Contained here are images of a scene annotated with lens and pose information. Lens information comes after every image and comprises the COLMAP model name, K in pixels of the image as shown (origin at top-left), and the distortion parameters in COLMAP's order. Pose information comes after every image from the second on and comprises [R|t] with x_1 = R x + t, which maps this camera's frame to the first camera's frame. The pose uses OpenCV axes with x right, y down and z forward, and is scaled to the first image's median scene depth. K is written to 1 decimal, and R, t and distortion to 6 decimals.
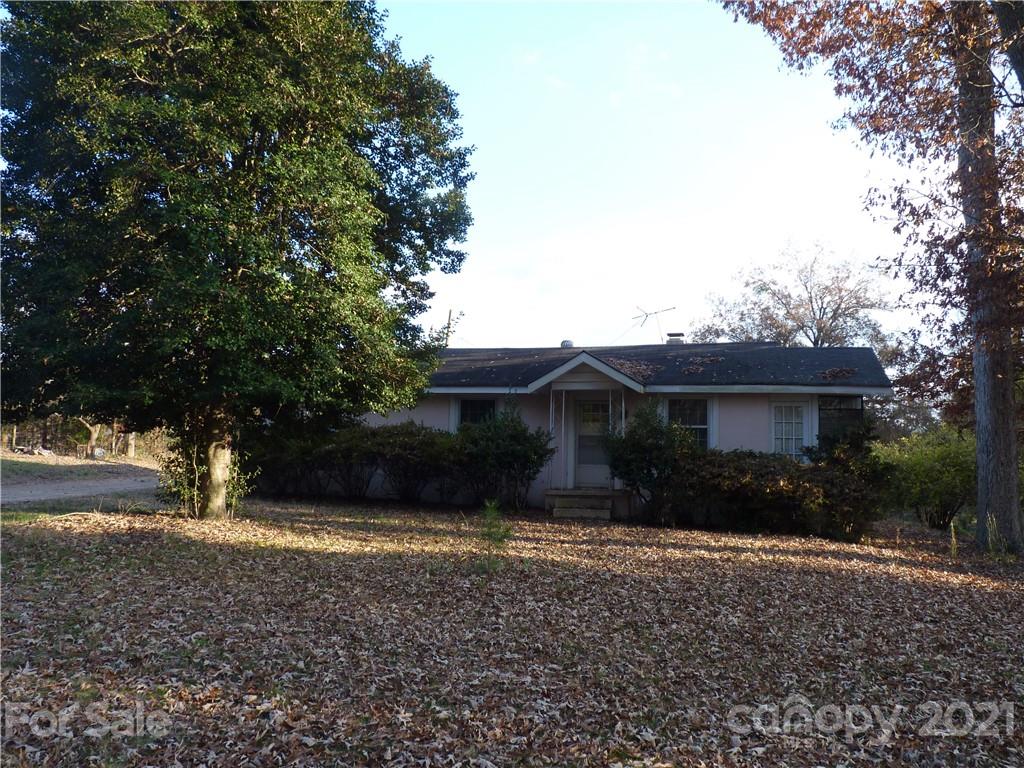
lens RADIAL K [[820.2, 0, 512.0], [0, 820.2, 384.0], [0, 0, 1]] dist [-0.026529, 0.012528]
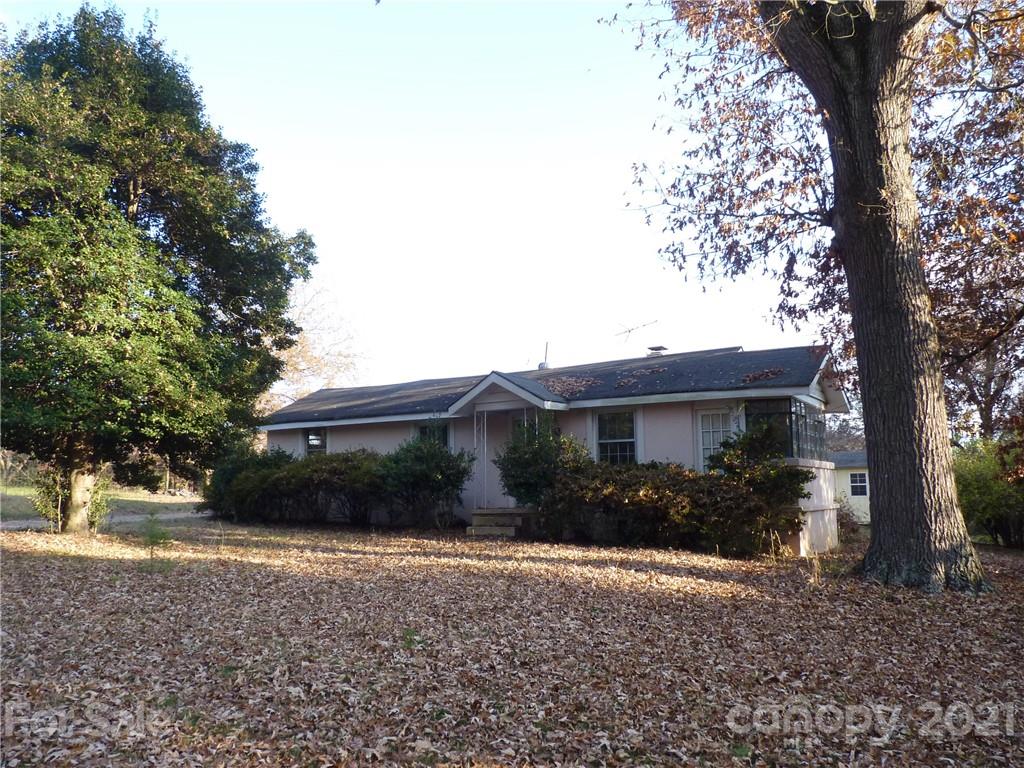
lens RADIAL K [[821.0, 0, 509.5], [0, 821.0, 377.5], [0, 0, 1]] dist [-0.021707, 0.010951]
pose [[0.956725, -0.071017, -0.282194, 0.423256], [0.056072, 0.996580, -0.060701, 0.032860], [0.285540, 0.042251, 0.957435, 0.028583]]
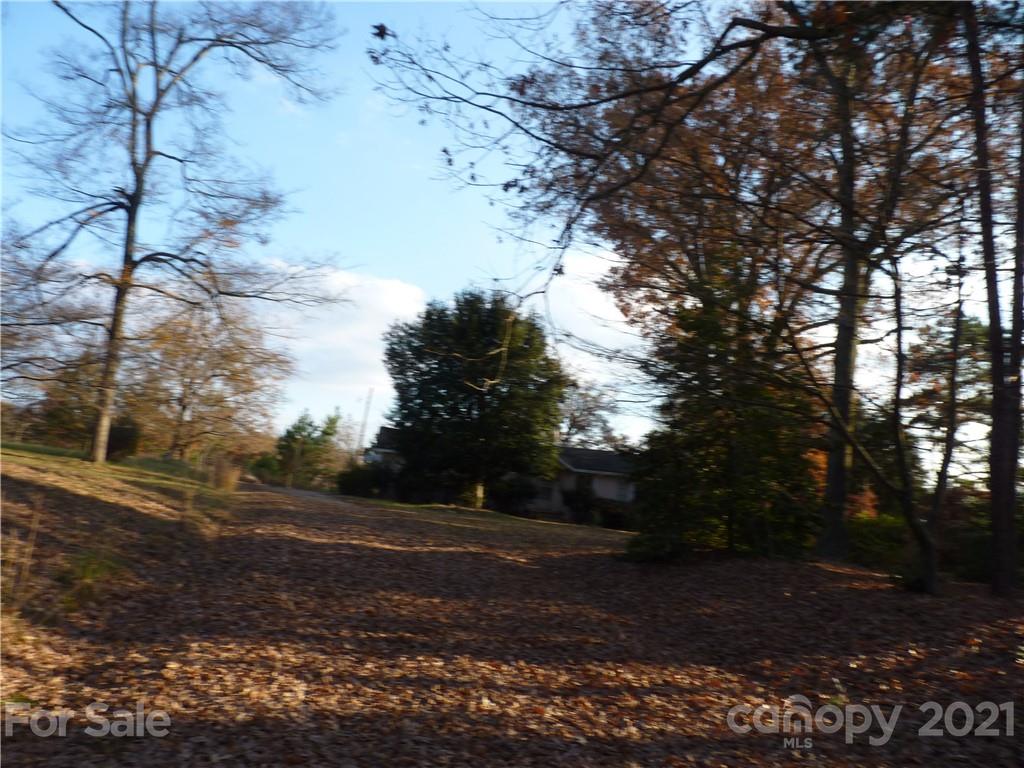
lens RADIAL K [[820.2, 0, 512.0], [0, 820.2, 384.0], [0, 0, 1]] dist [-0.026529, 0.012528]
pose [[0.923264, 0.125175, 0.363202, -0.963843], [-0.107627, 0.991846, -0.068245, -0.063988], [-0.368783, 0.023918, 0.929208, -1.226743]]
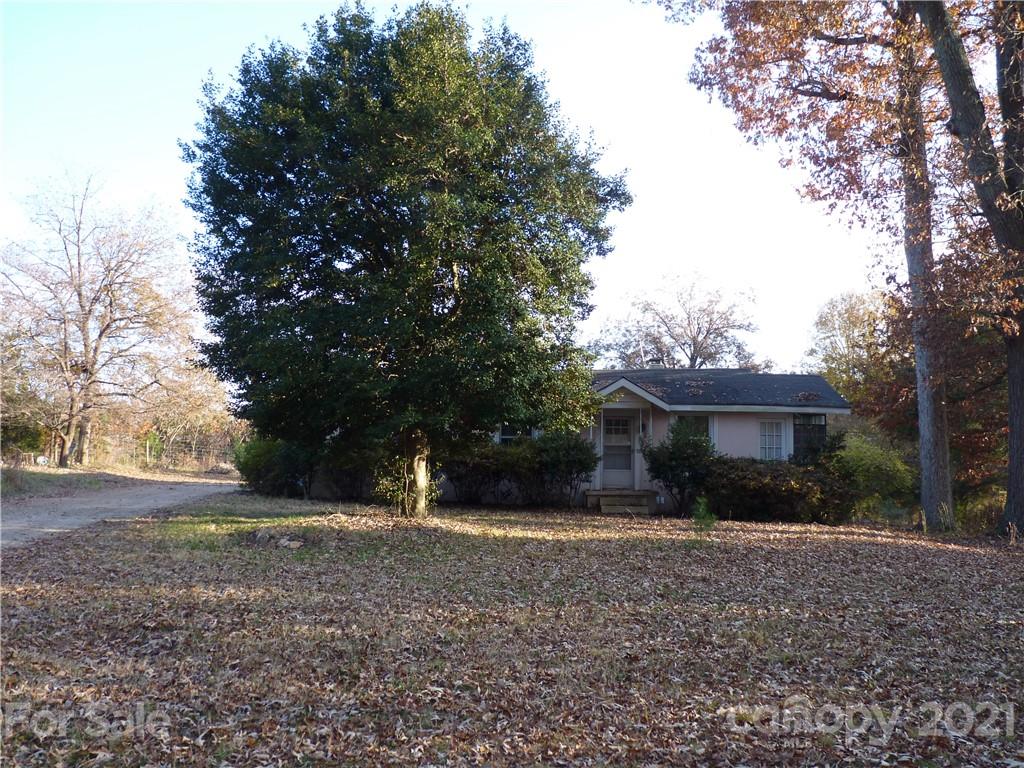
lens RADIAL K [[820.2, 0, 512.0], [0, 820.2, 384.0], [0, 0, 1]] dist [-0.026529, 0.012528]
pose [[0.978686, 0.012623, 0.204975, -0.348513], [-0.011818, 0.999917, -0.005153, -0.022982], [-0.205023, 0.002621, 0.978754, -0.174184]]
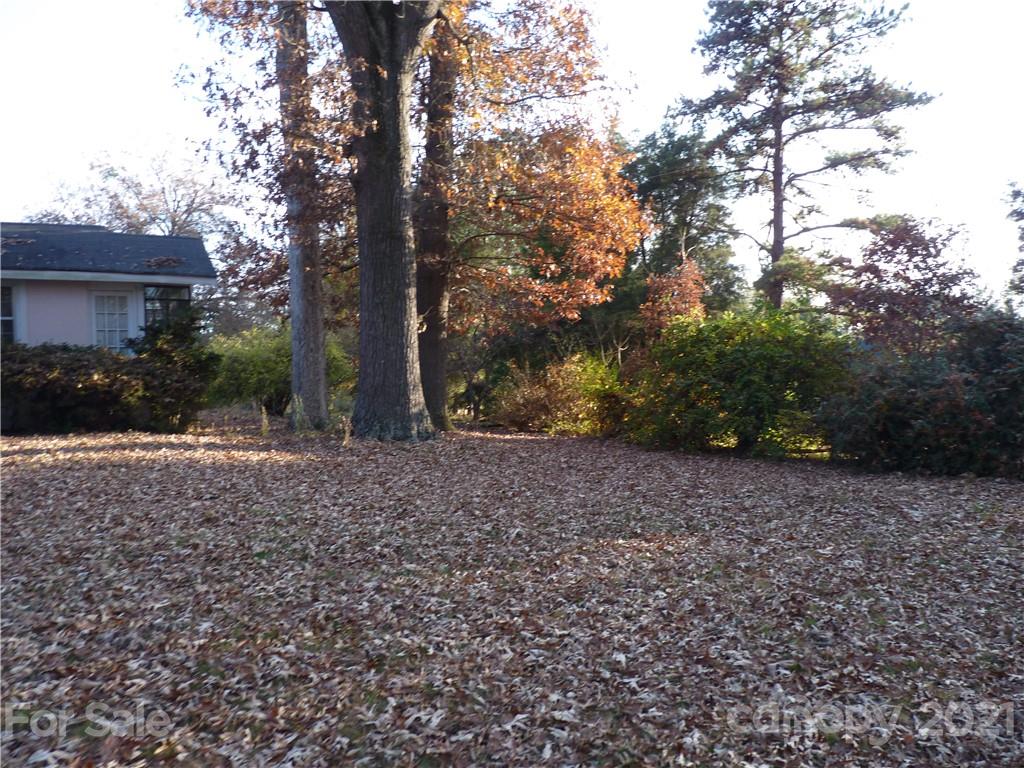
lens RADIAL K [[820.2, 0, 512.0], [0, 820.2, 384.0], [0, 0, 1]] dist [-0.026529, 0.012528]
pose [[0.741244, -0.054838, 0.668992, 0.055672], [-0.027692, 0.993310, 0.112105, 0.011211], [-0.670664, -0.101623, 0.734767, 0.002835]]
